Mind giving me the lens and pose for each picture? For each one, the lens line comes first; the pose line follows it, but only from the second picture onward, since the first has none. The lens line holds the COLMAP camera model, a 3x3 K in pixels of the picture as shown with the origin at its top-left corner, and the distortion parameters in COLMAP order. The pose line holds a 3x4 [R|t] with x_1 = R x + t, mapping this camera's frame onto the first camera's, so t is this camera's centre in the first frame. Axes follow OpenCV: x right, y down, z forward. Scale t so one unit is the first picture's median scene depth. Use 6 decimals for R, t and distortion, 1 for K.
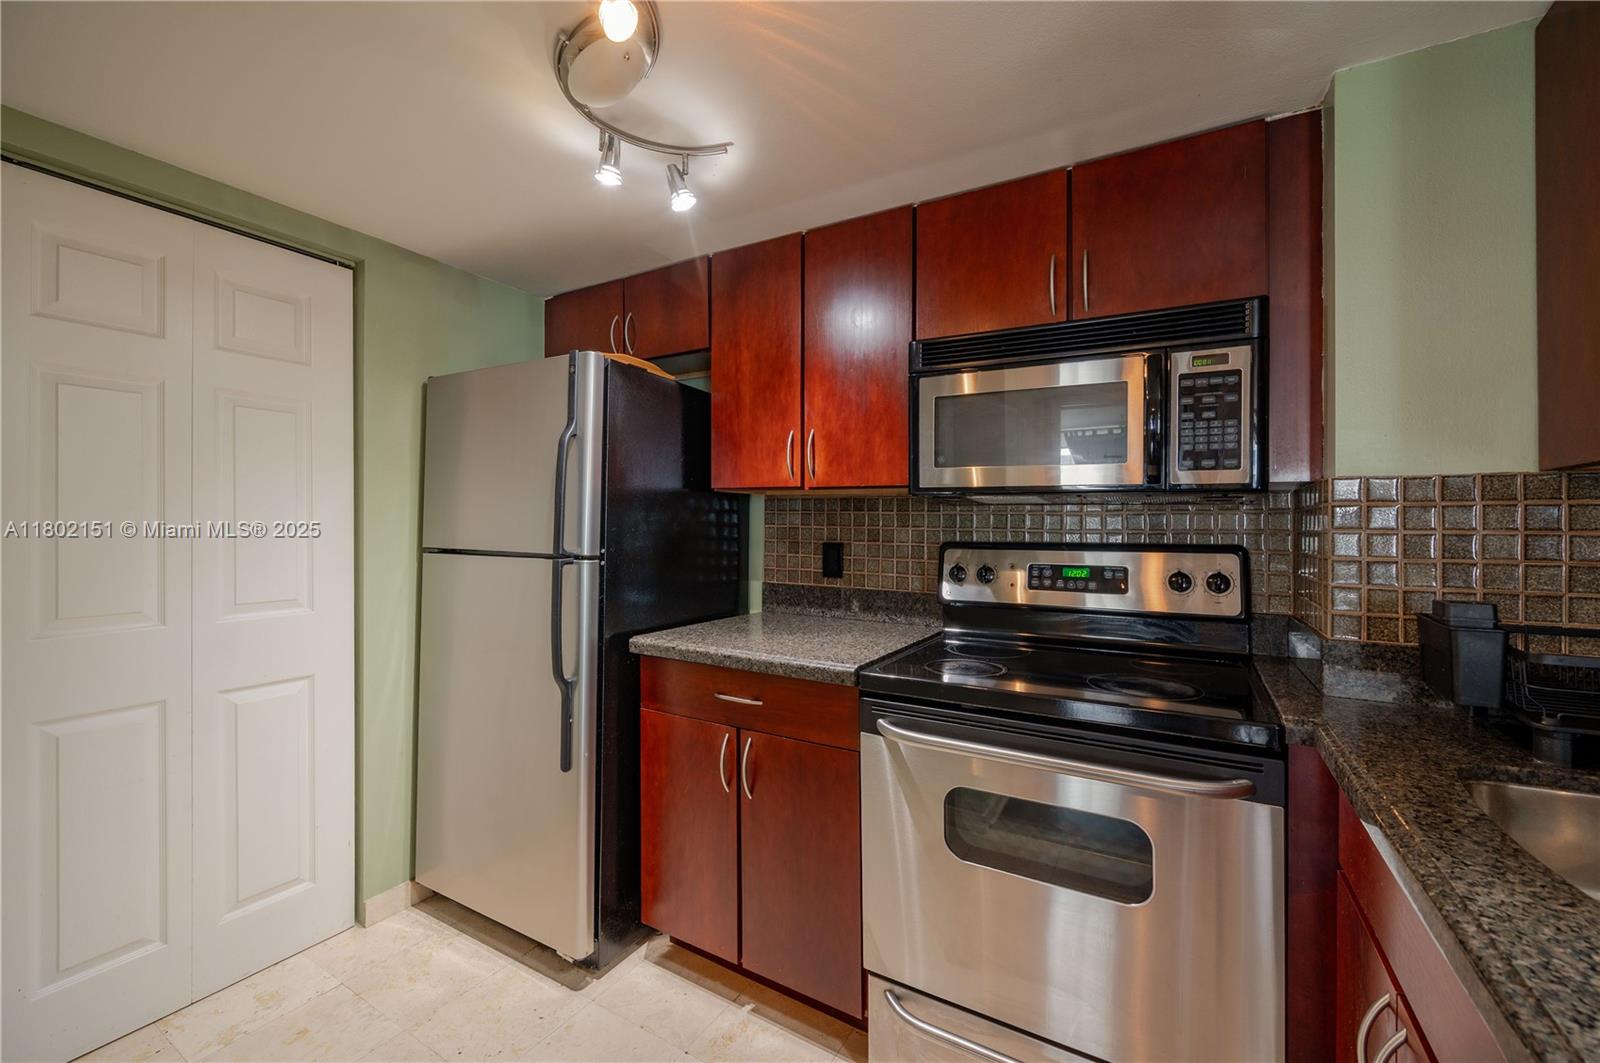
lens RADIAL K [[620.5, 0, 792.1], [0, 620.5, 528.3], [0, 0, 1]] dist [-0.010459, 0.000108]
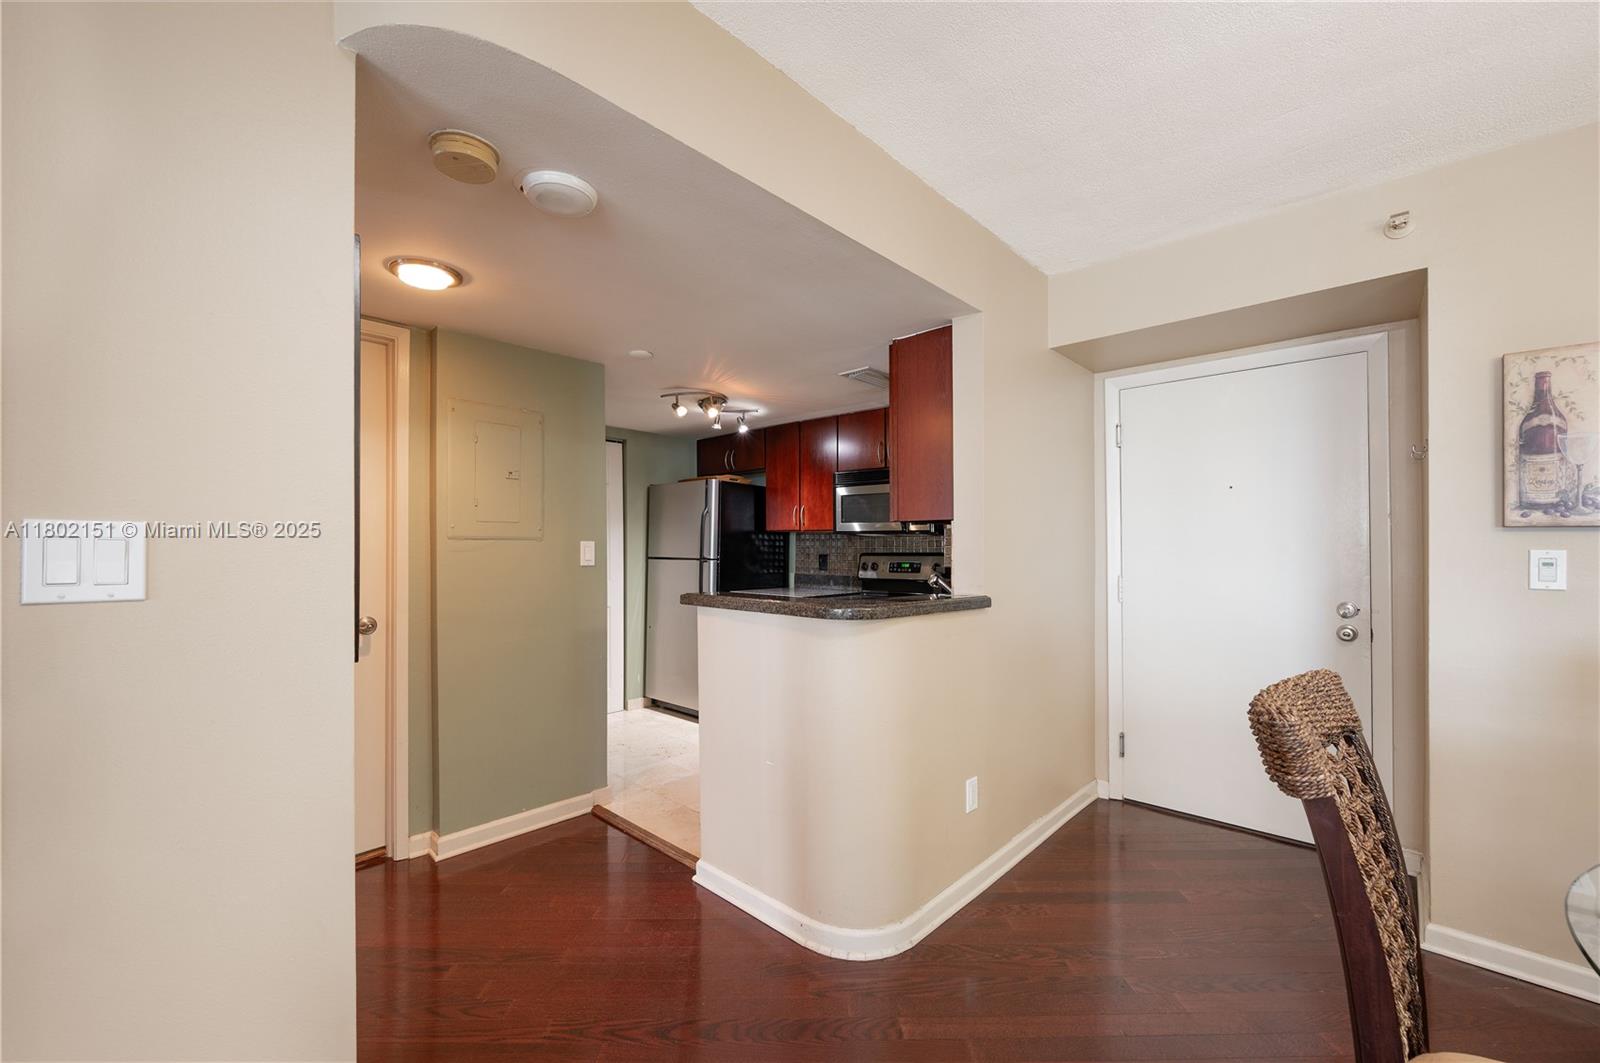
lens RADIAL K [[643.9, 0, 800.0], [0, 643.9, 531.5], [0, 0, 1]] dist [-0.000241, -0.000031]
pose [[0.975766, -0.013217, -0.218417, 0.553808], [0.007189, 0.999572, -0.028367, 0.008290], [0.218698, 0.026109, 0.975443, -1.390597]]
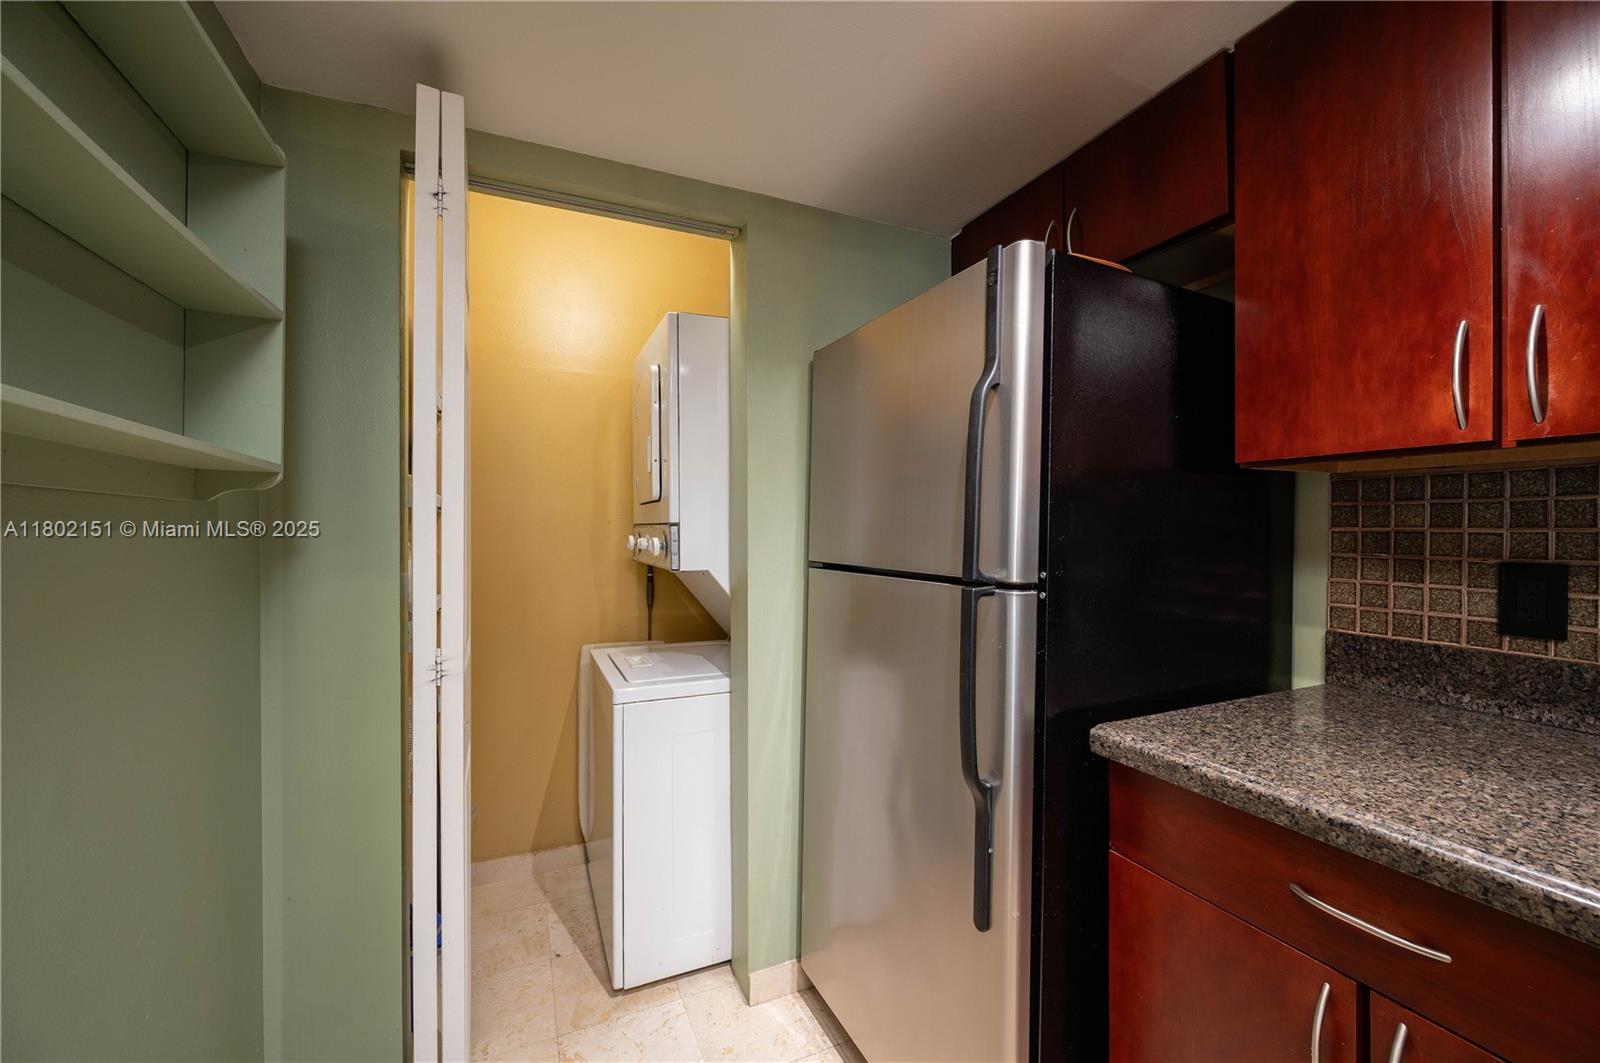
lens RADIAL K [[639.7, 0, 805.5], [0, 639.7, 554.8], [0, 0, 1]] dist [0.000736, 0.000038]
pose [[0.820989, 0.010891, -0.570841, -0.128338], [0.008254, 0.999487, 0.030939, -0.003352], [0.570885, -0.030112, 0.820478, 0.330958]]
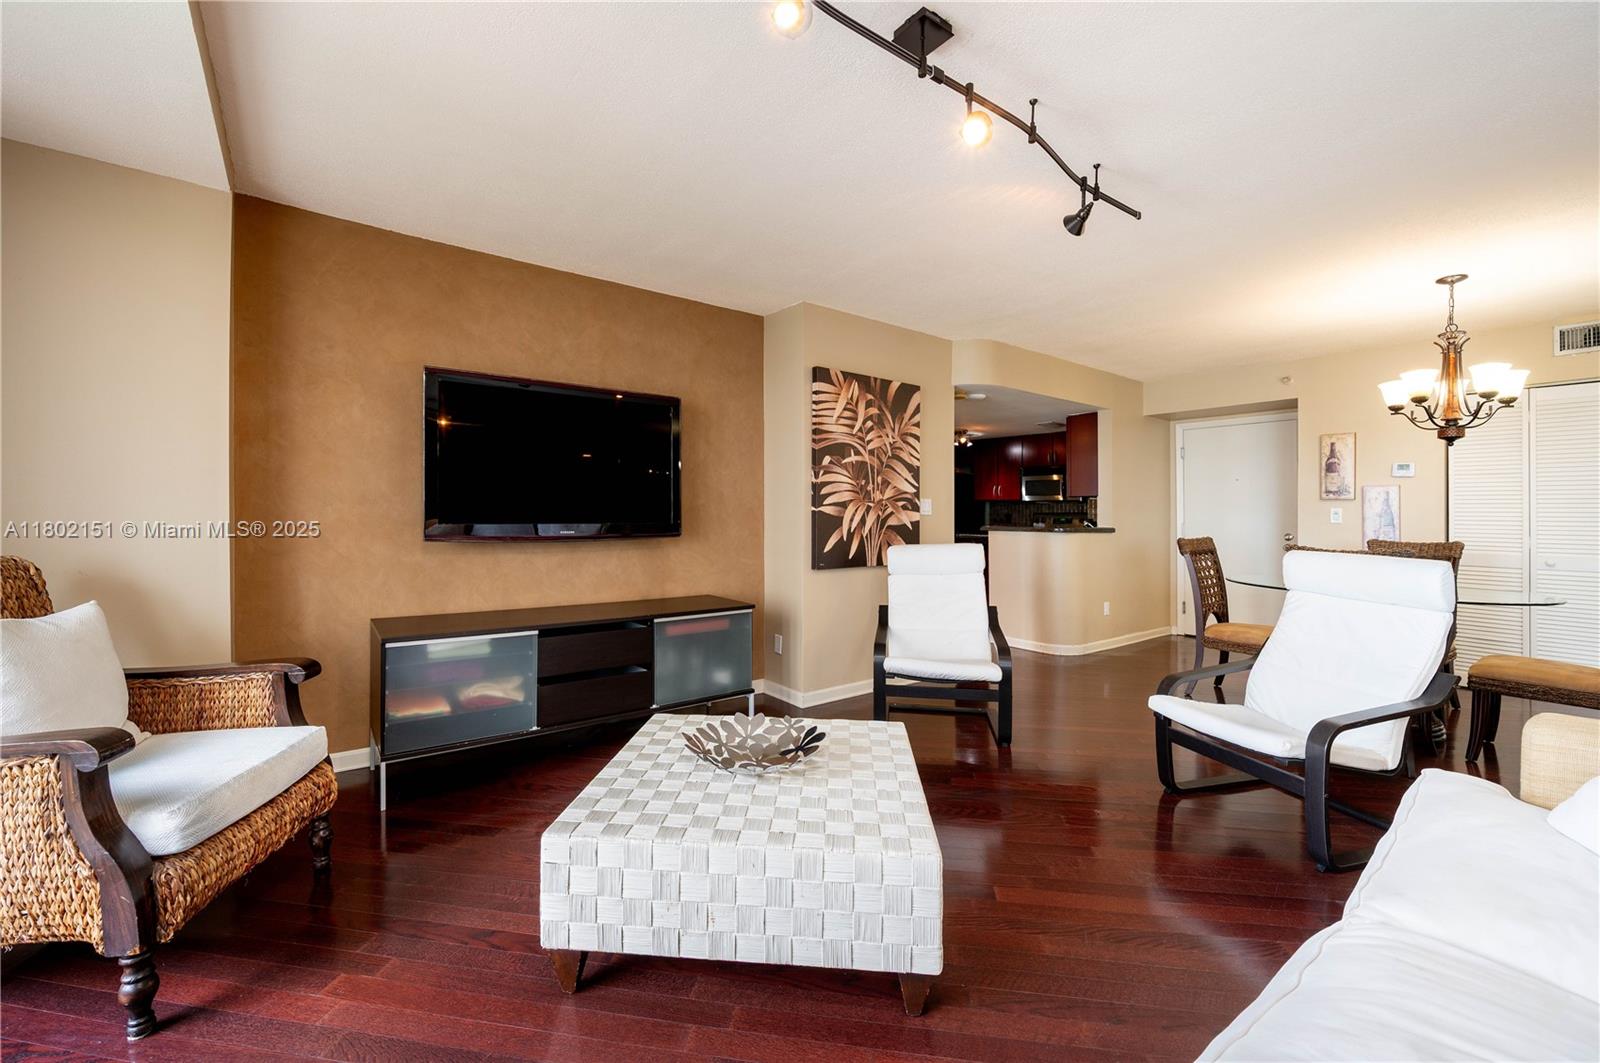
lens RADIAL K [[652.7, 0, 799.6], [0, 652.7, 504.9], [0, 0, 1]] dist [0.000081, 0.000059]
pose [[0.931116, -0.010426, -0.364575, 0.370605], [0.002933, 0.999773, -0.021100, 0.055083], [0.364712, 0.018577, 0.930935, -3.571761]]
